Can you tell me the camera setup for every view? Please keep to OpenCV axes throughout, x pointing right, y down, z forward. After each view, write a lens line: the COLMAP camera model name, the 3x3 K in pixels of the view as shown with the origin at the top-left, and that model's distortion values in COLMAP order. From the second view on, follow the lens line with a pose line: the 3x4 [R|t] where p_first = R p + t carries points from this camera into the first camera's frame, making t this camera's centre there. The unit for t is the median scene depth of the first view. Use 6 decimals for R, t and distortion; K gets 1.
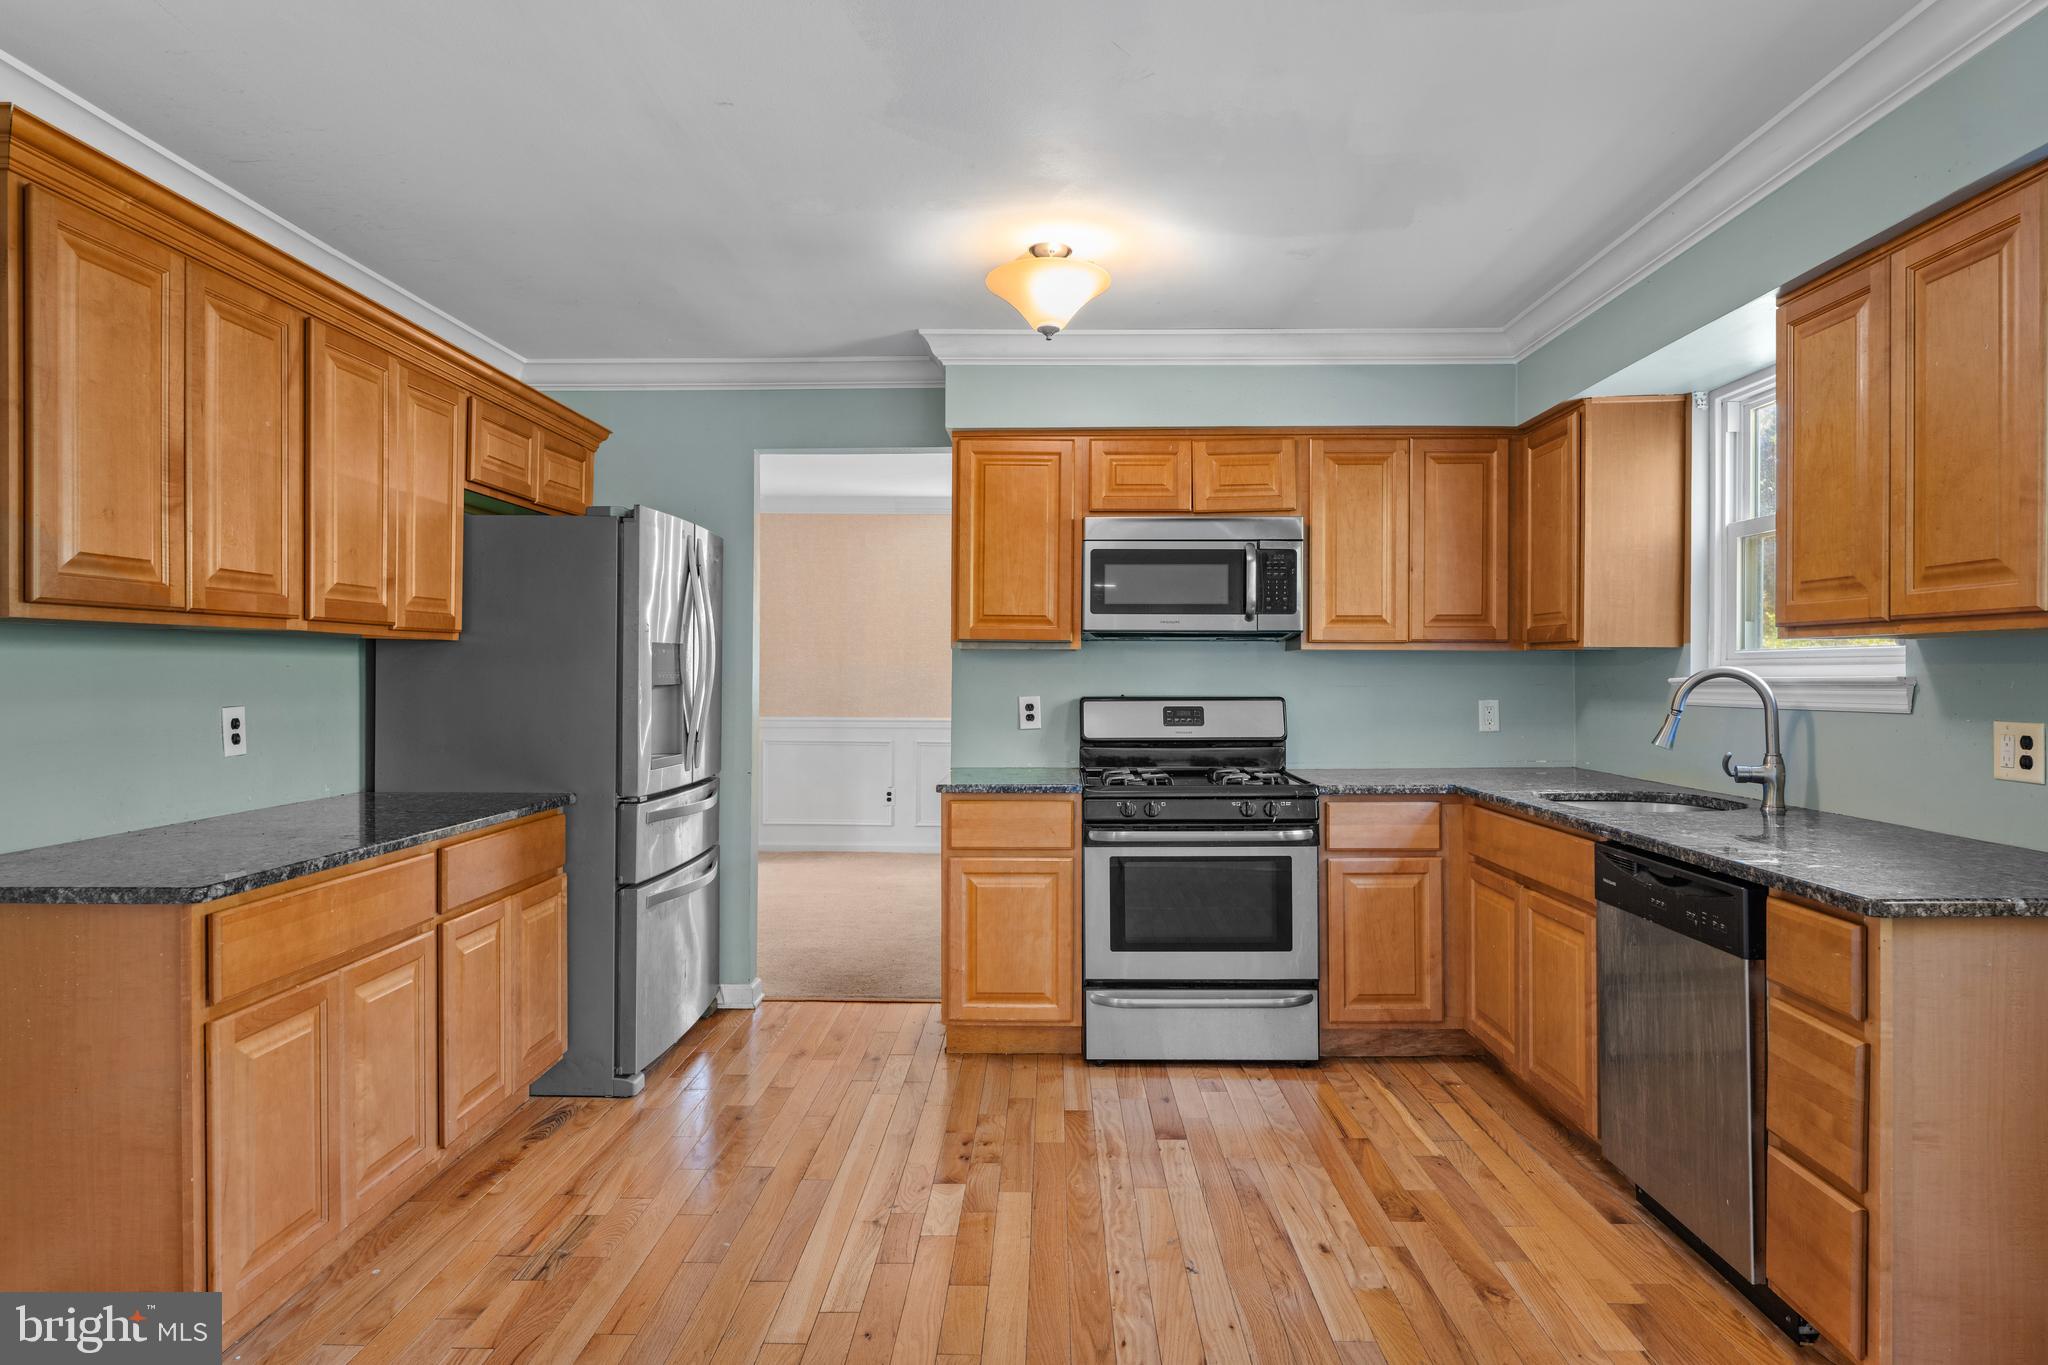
lens RADIAL K [[1180.0, 0, 1020.7], [0, 1180.0, 679.3], [0, 0, 1]] dist [-0.001634, 0.001953]
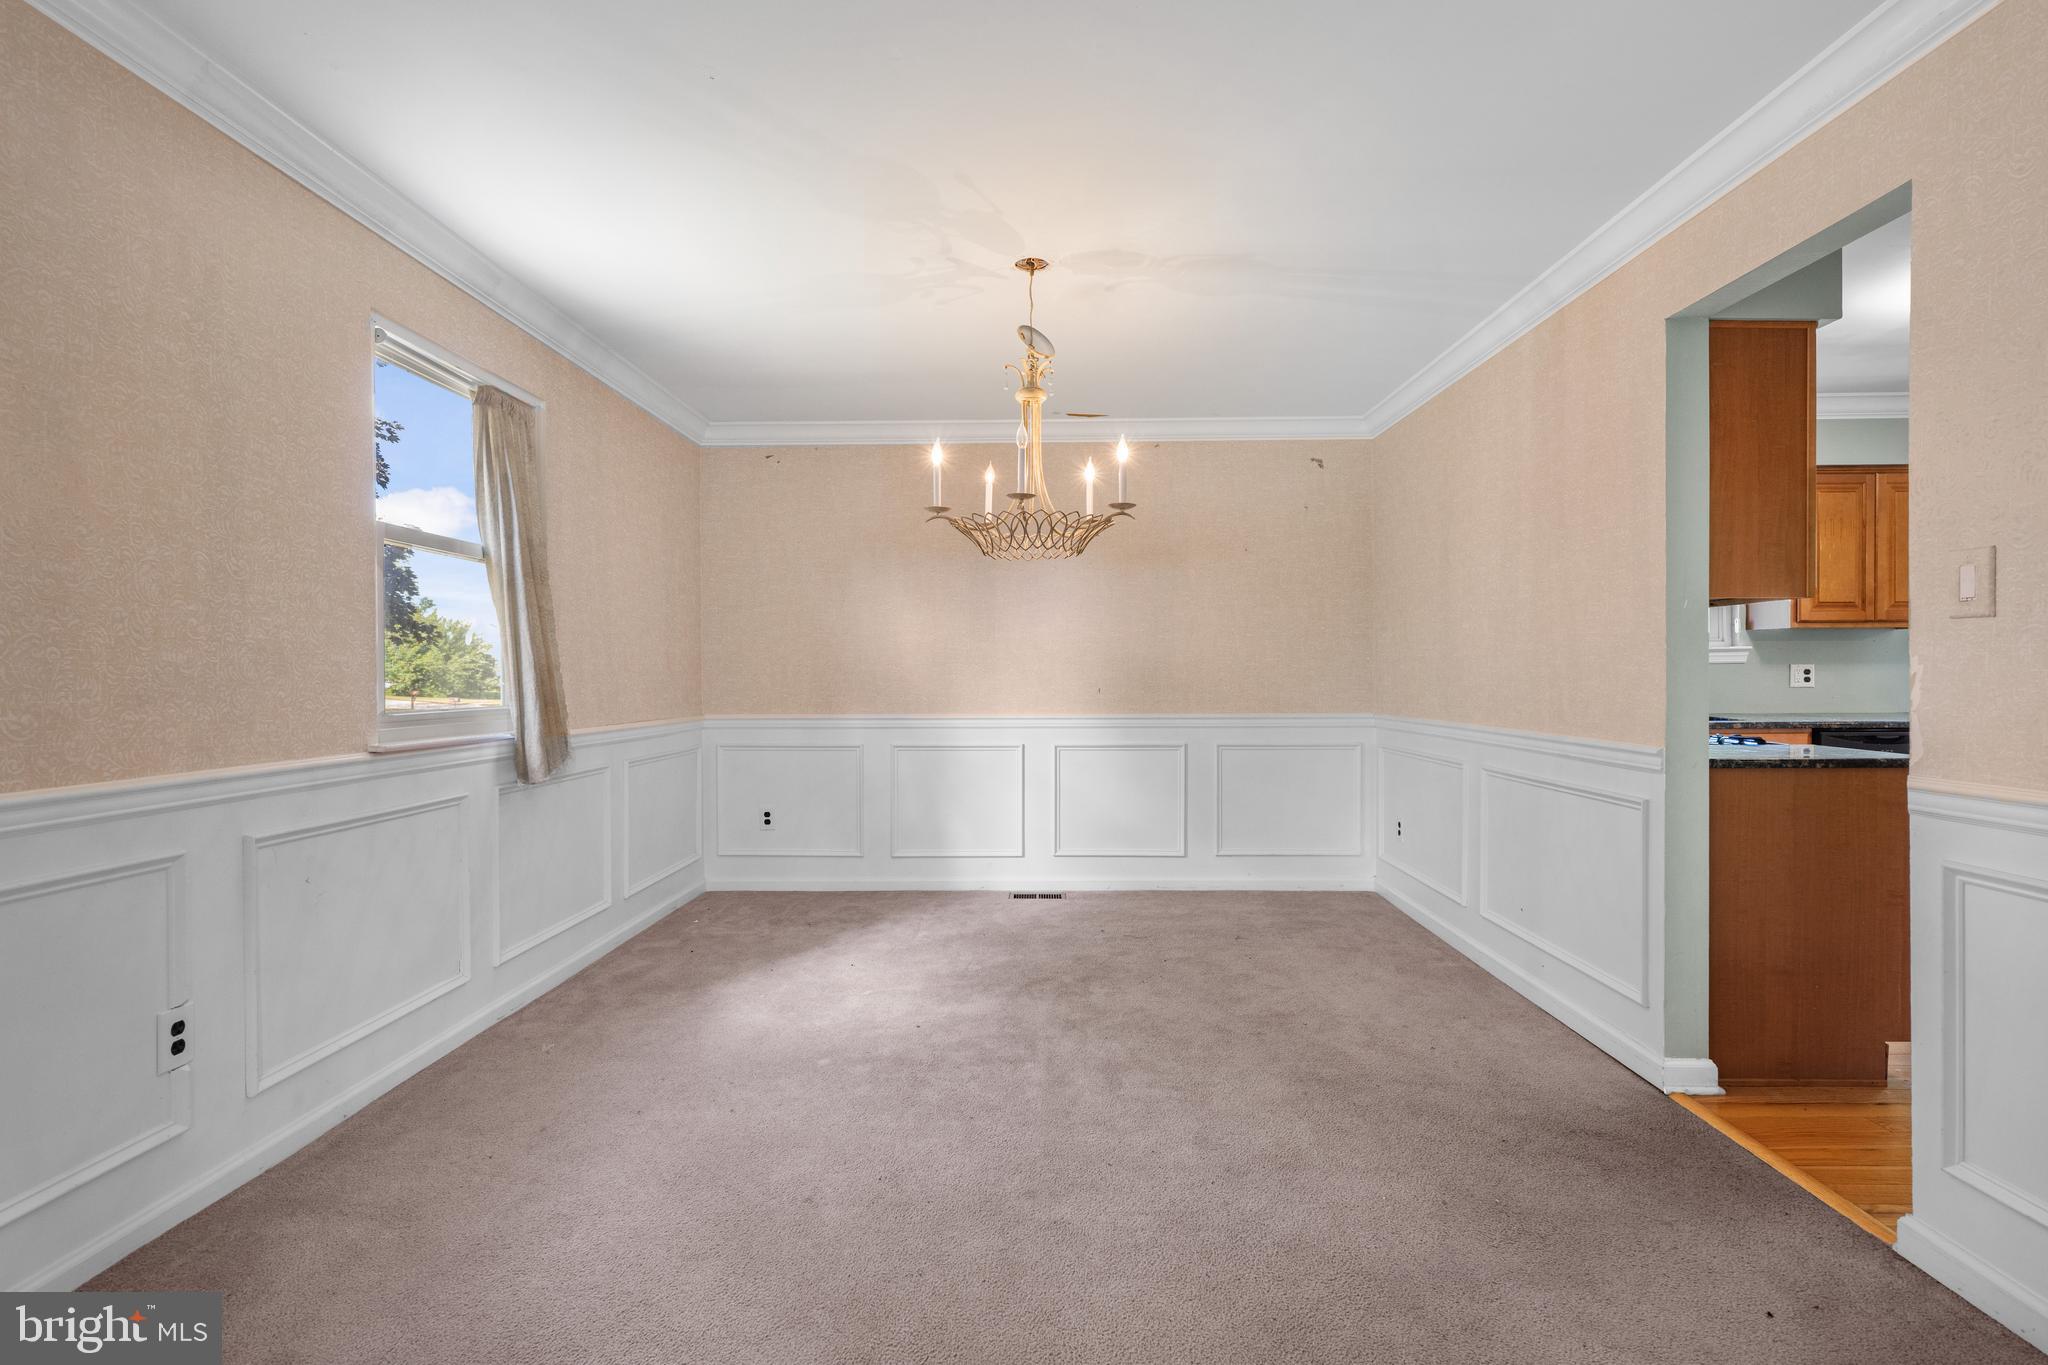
lens RADIAL K [[965.0, 0, 1023.2], [0, 965.0, 672.2], [0, 0, 1]] dist [-0.001904, -0.000183]
pose [[0.001888, -0.008459, 0.999962, -0.799353], [0.011411, 0.999899, 0.008437, 0.011200], [-0.999933, 0.011394, 0.001984, 1.738767]]
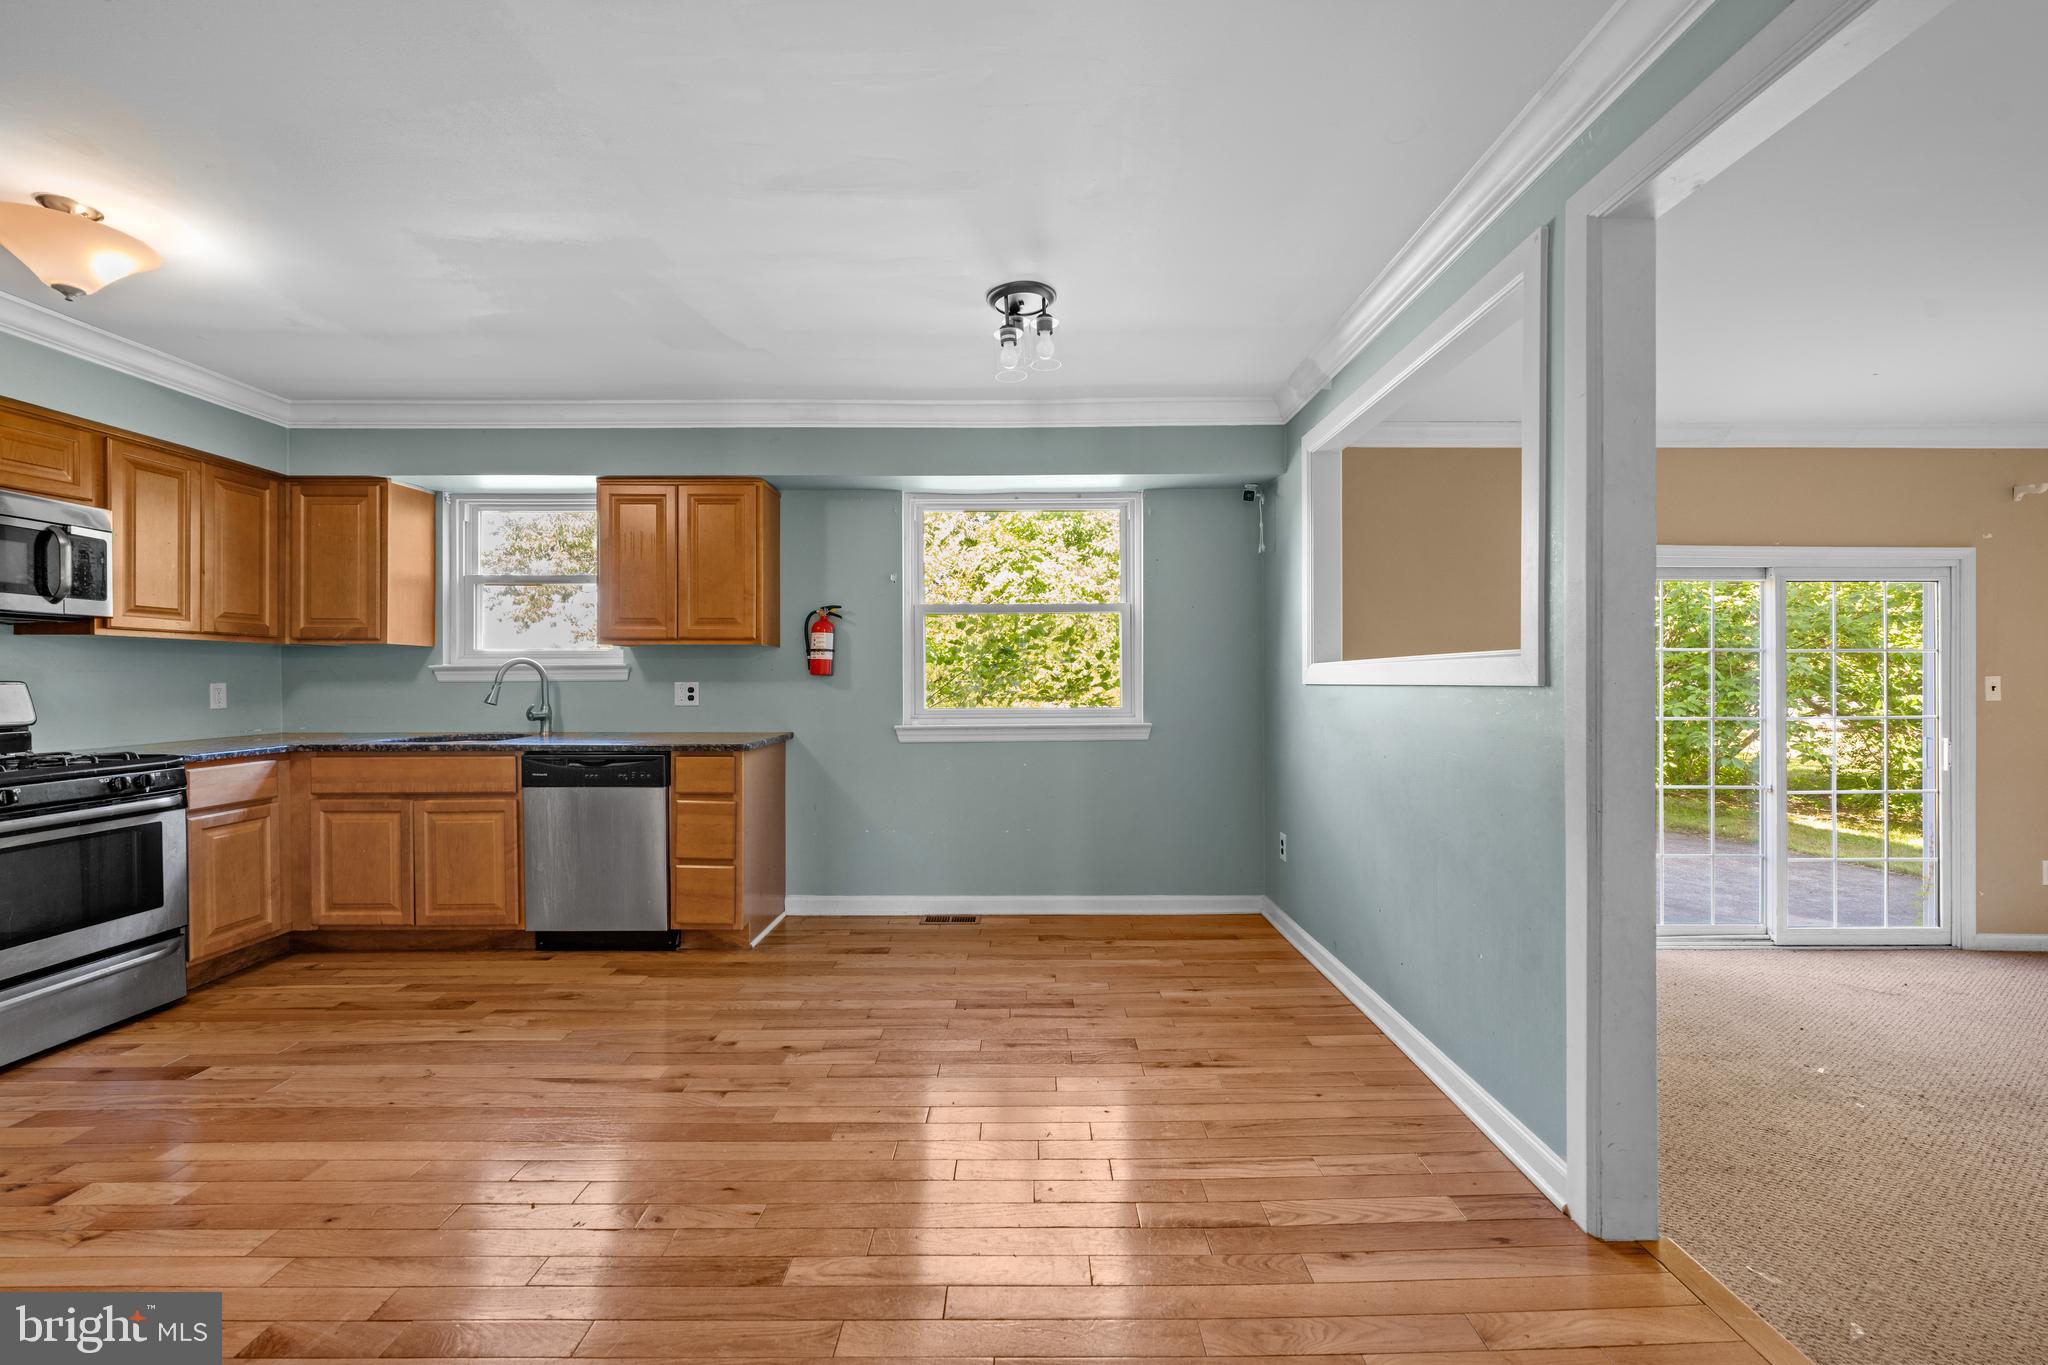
lens RADIAL K [[817.9, 0, 1035.6], [0, 817.9, 680.9], [0, 0, 1]] dist [-0.000331, 0.000026]
pose [[-0.033099, -0.002518, 0.999449, -0.585554], [0.006366, 0.999976, 0.002730, 0.022067], [-0.999432, 0.006453, -0.033083, 0.210255]]
